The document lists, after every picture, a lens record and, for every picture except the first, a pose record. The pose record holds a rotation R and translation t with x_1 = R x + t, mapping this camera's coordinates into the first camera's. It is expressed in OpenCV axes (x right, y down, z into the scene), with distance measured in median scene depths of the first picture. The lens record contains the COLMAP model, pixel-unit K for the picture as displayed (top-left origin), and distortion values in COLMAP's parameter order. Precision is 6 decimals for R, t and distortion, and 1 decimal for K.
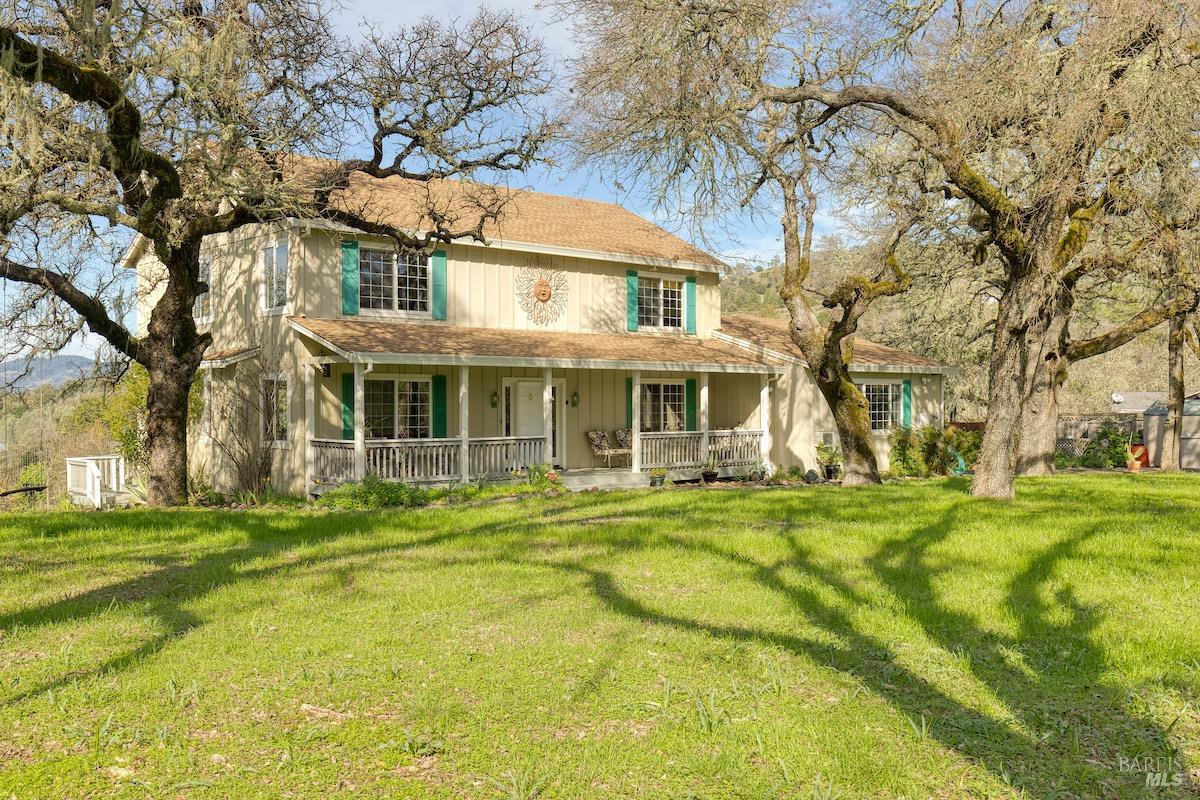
lens RADIAL K [[1198.5, 0, 600.0], [0, 1198.5, 400.0], [0, 0, 1]] dist [0.004193, 0.000316]
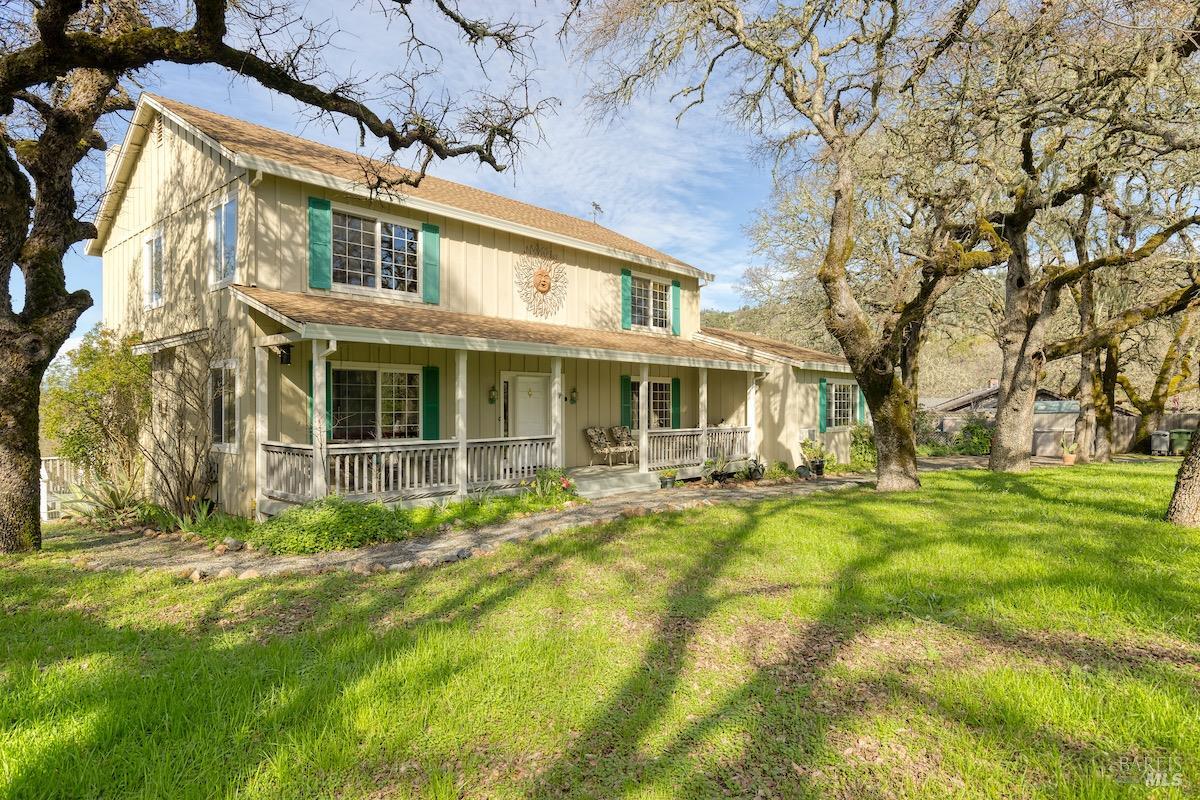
lens RADIAL K [[687.1, 0, 600.0], [0, 687.1, 400.0], [0, 0, 1]] dist [-0.002204, 0.000097]
pose [[0.994833, 0.002769, 0.101490, -0.058149], [-0.002160, 0.999979, -0.006109, 0.006458], [-0.101505, 0.005858, 0.994818, 0.457731]]
